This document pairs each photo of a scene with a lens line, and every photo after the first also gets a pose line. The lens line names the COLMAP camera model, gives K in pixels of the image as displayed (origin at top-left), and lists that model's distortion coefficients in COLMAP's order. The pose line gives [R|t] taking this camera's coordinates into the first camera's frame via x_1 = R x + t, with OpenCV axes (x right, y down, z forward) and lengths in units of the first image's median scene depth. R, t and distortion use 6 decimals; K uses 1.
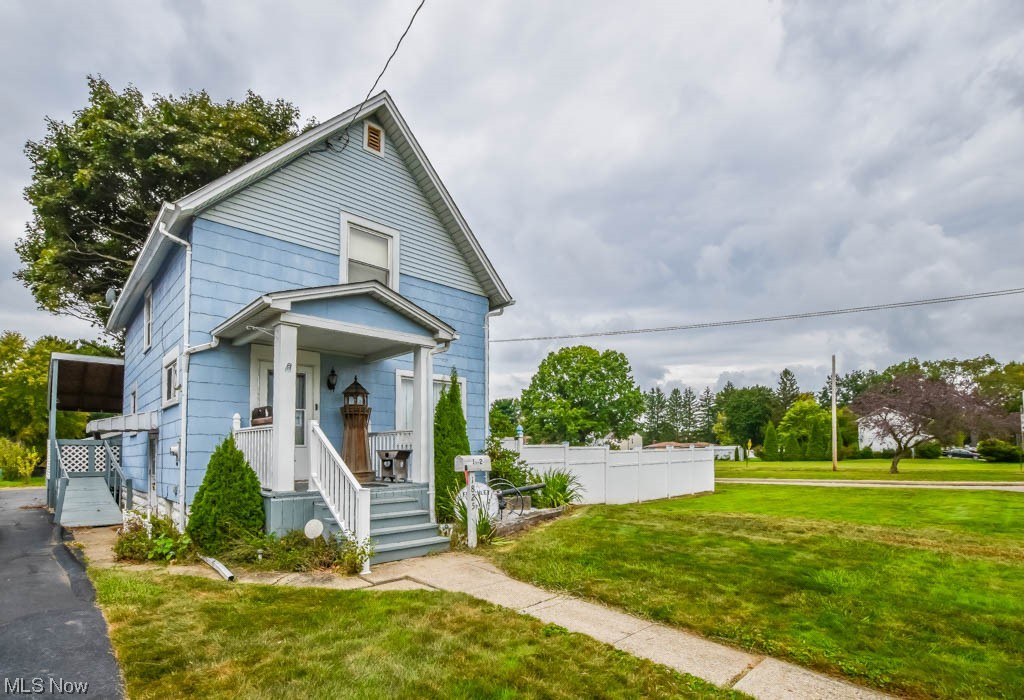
lens RADIAL K [[501.4, 0, 514.9], [0, 501.4, 428.4], [0, 0, 1]] dist [-0.001236, -0.000328]
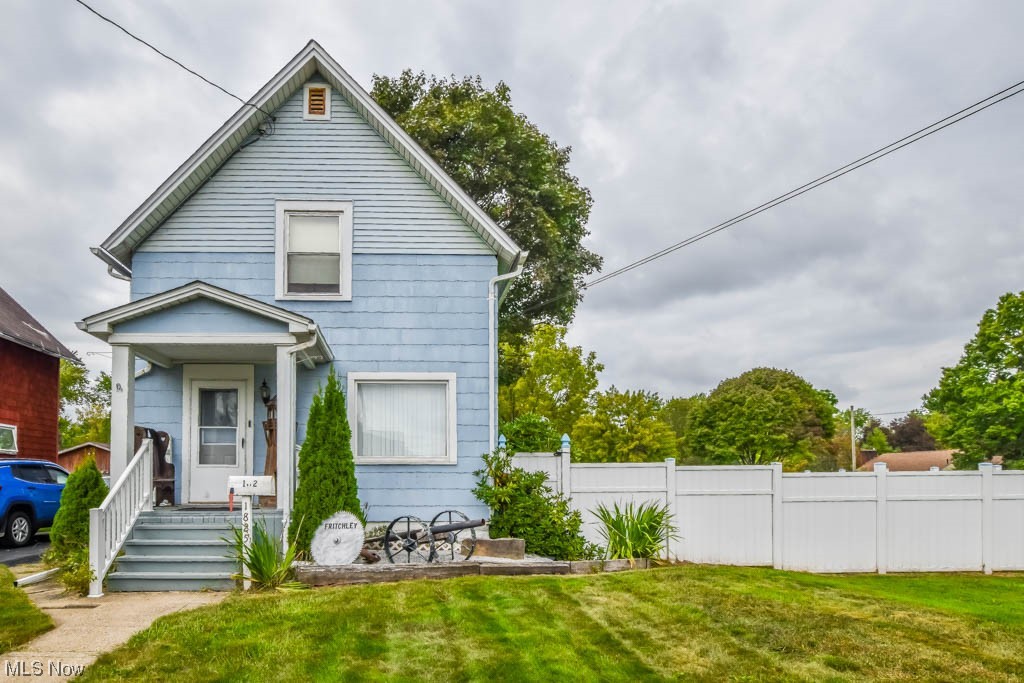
lens RADIAL K [[647.1, 0, 418.9], [0, 647.1, 462.3], [0, 0, 1]] dist [-0.004167, -0.000249]
pose [[0.736151, -0.008414, -0.676765, 0.566123], [0.027185, 0.999483, 0.017144, 0.014315], [0.676271, -0.031018, 0.736000, 0.292429]]
